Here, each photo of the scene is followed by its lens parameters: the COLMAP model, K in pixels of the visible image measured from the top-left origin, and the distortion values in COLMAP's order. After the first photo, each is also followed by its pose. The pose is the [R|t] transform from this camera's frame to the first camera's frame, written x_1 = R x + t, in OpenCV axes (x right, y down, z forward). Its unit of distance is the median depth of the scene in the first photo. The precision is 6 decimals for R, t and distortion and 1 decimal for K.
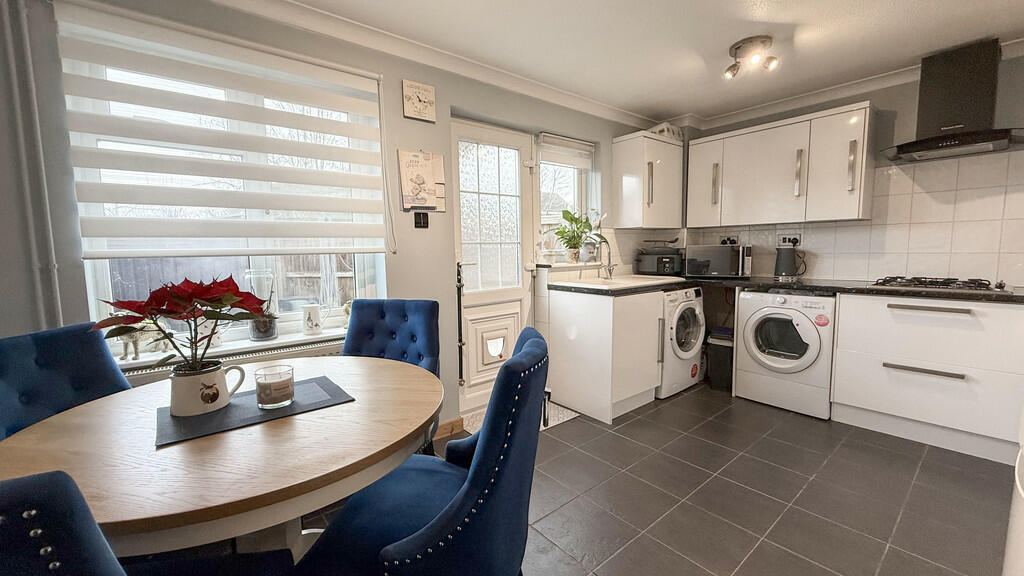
lens RADIAL K [[411.5, 0, 511.9], [0, 411.5, 289.1], [0, 0, 1]] dist [-0.003035, -0.000178]
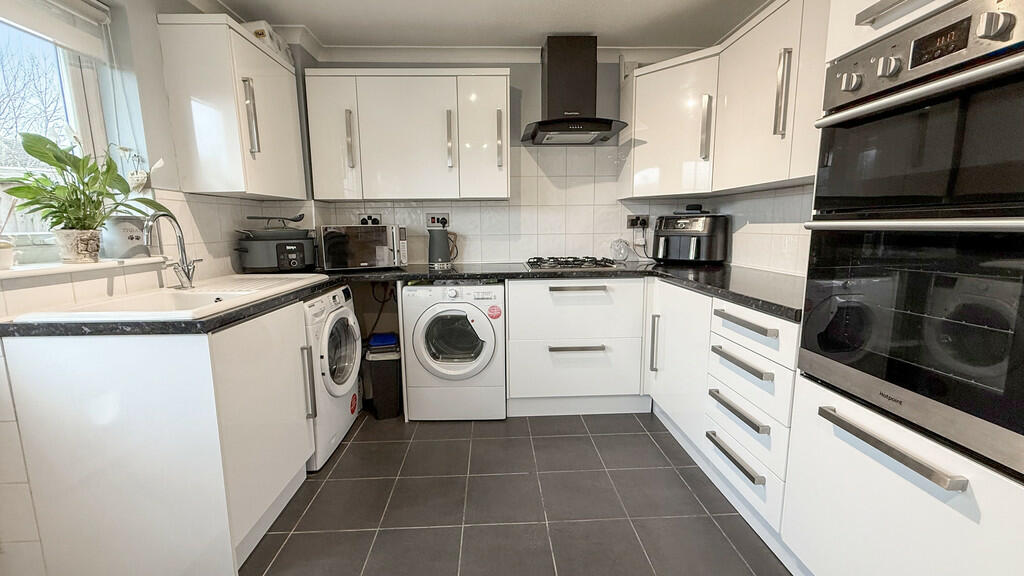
lens RADIAL K [[411.5, 0, 513.3], [0, 411.5, 288.8], [0, 0, 1]] dist [-0.003035, -0.000178]
pose [[0.604696, -0.110985, 0.788686, 0.078260], [0.078782, 0.993722, 0.079435, -0.033832], [-0.792551, 0.014101, 0.609643, 0.368534]]
